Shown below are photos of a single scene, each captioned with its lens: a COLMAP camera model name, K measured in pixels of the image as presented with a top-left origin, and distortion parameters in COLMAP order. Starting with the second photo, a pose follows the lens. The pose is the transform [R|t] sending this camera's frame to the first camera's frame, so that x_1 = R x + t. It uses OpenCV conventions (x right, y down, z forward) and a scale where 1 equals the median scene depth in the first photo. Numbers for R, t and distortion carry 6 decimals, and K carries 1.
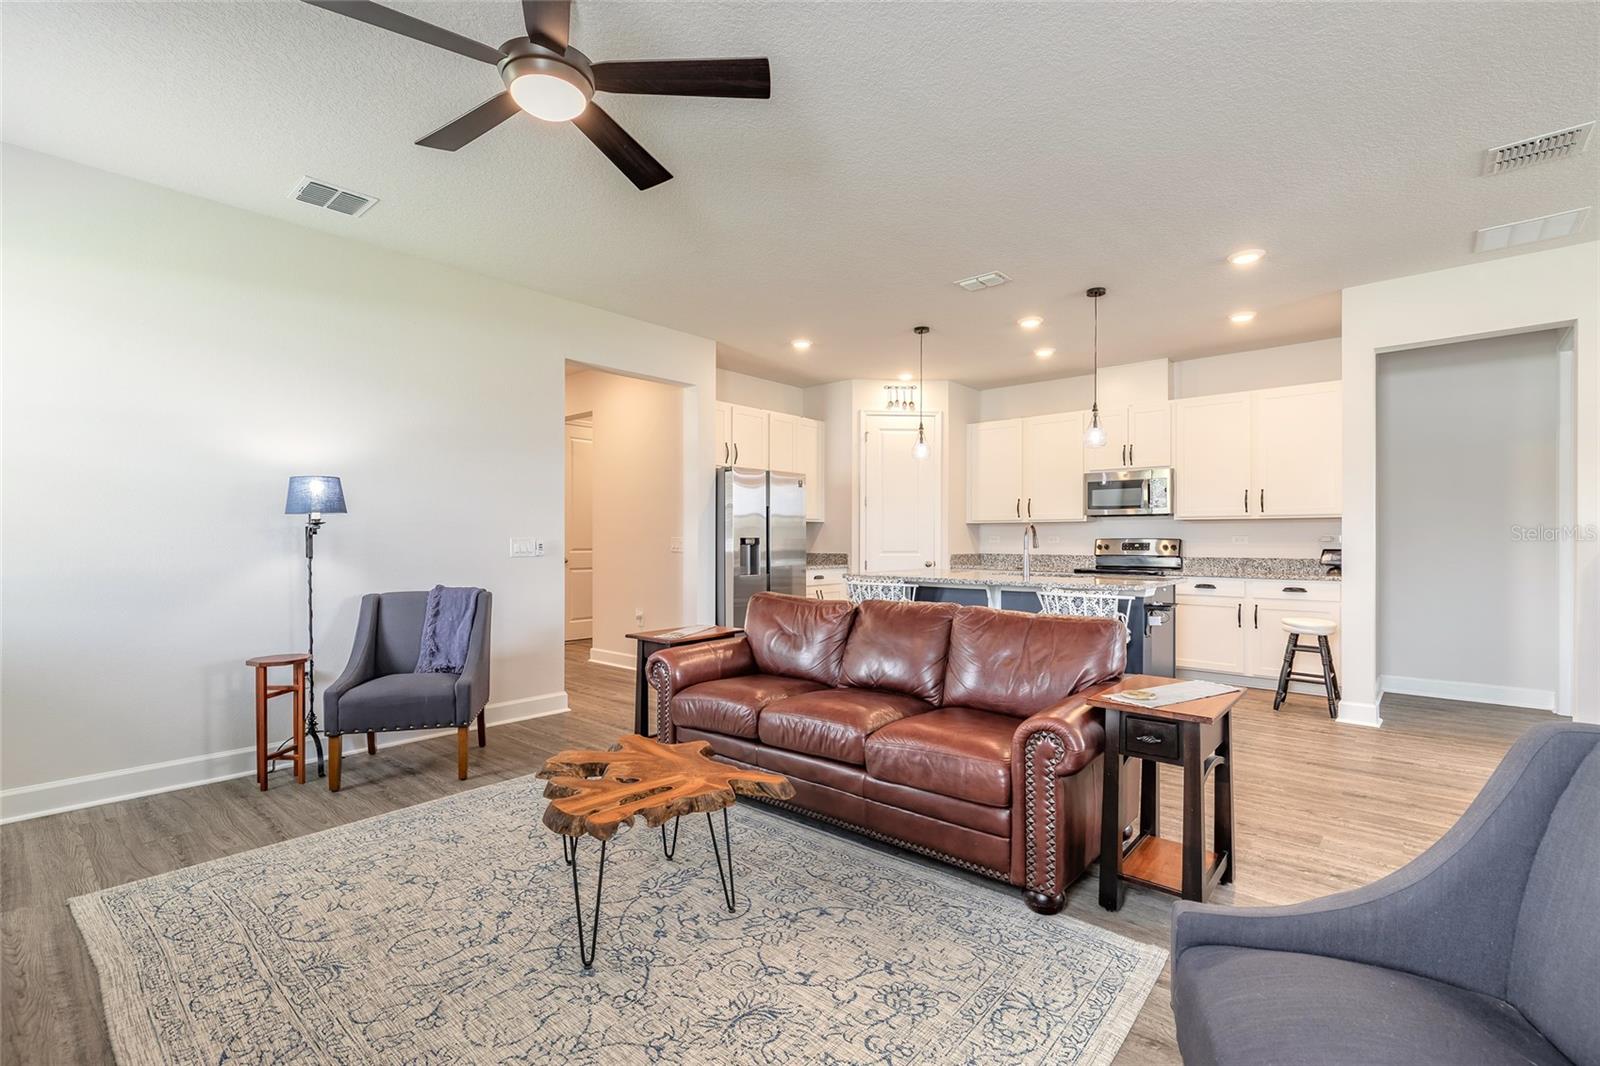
lens RADIAL K [[720.6, 0, 793.0], [0, 720.6, 541.3], [0, 0, 1]] dist [0.007697, -0.000900]
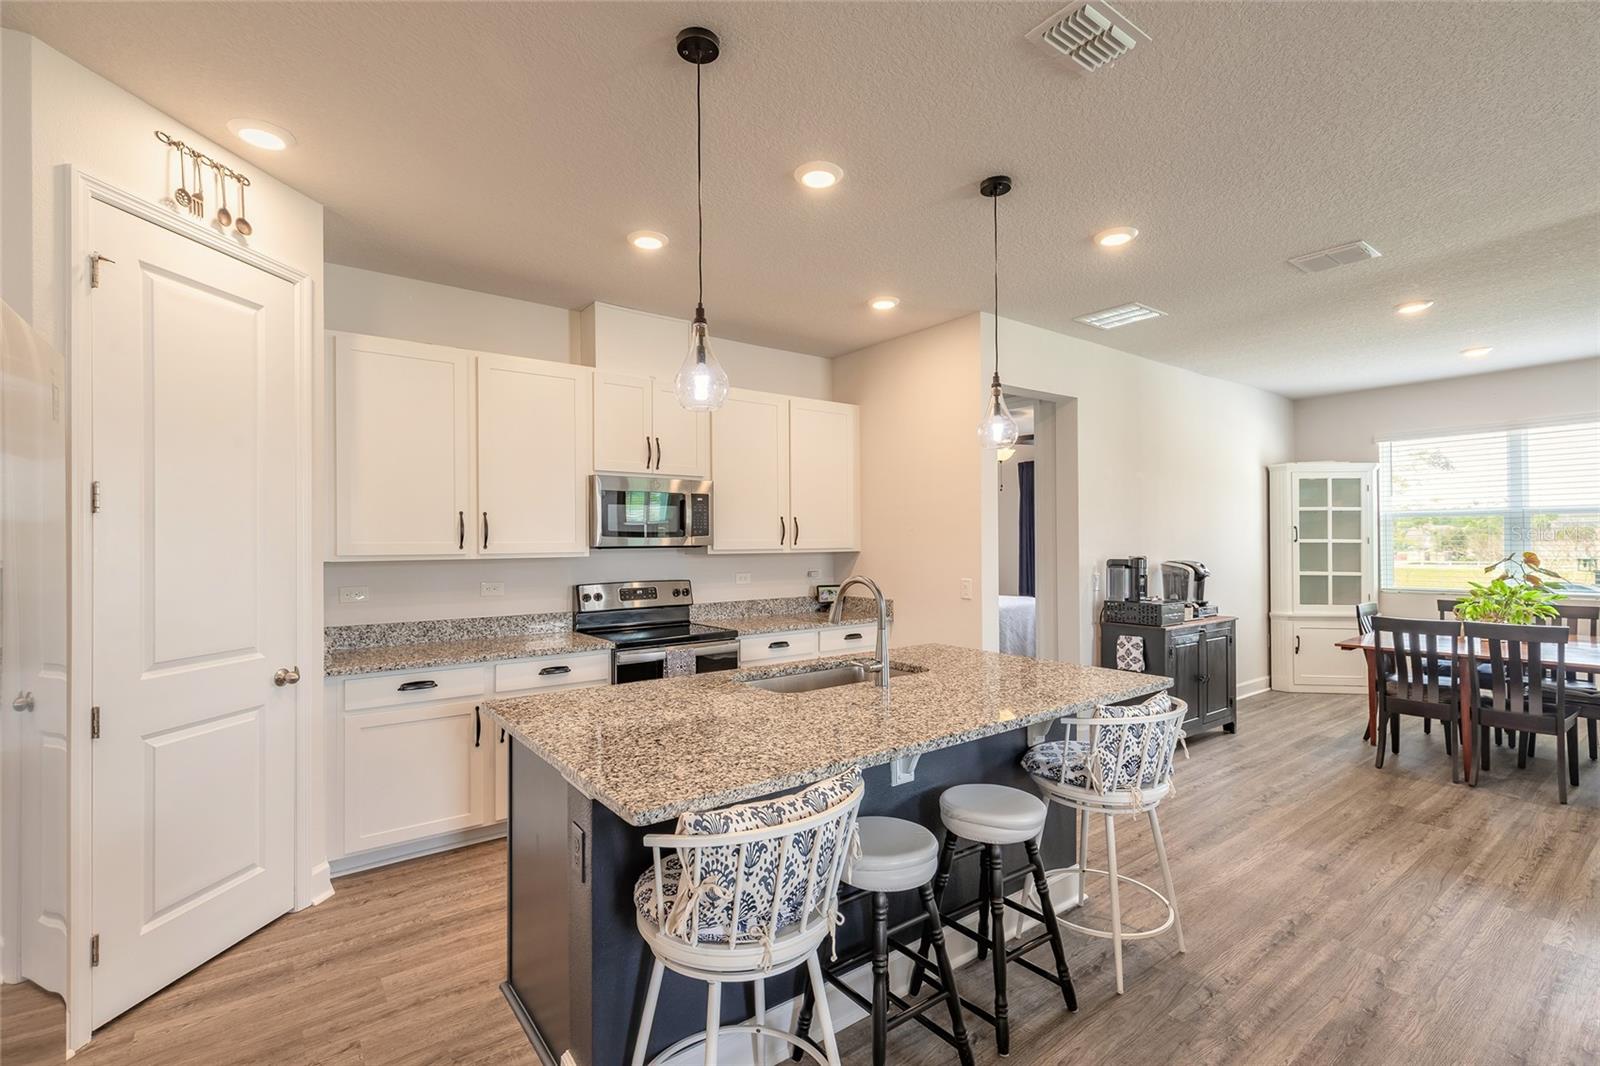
lens RADIAL K [[720.6, 0, 801.3], [0, 720.6, 534.4], [0, 0, 1]] dist [0.007697, -0.000900]
pose [[0.197384, 0.008089, 0.980293, -0.258655], [0.010572, 0.999890, -0.010380, -0.073330], [-0.980269, 0.012413, 0.197277, 1.397885]]
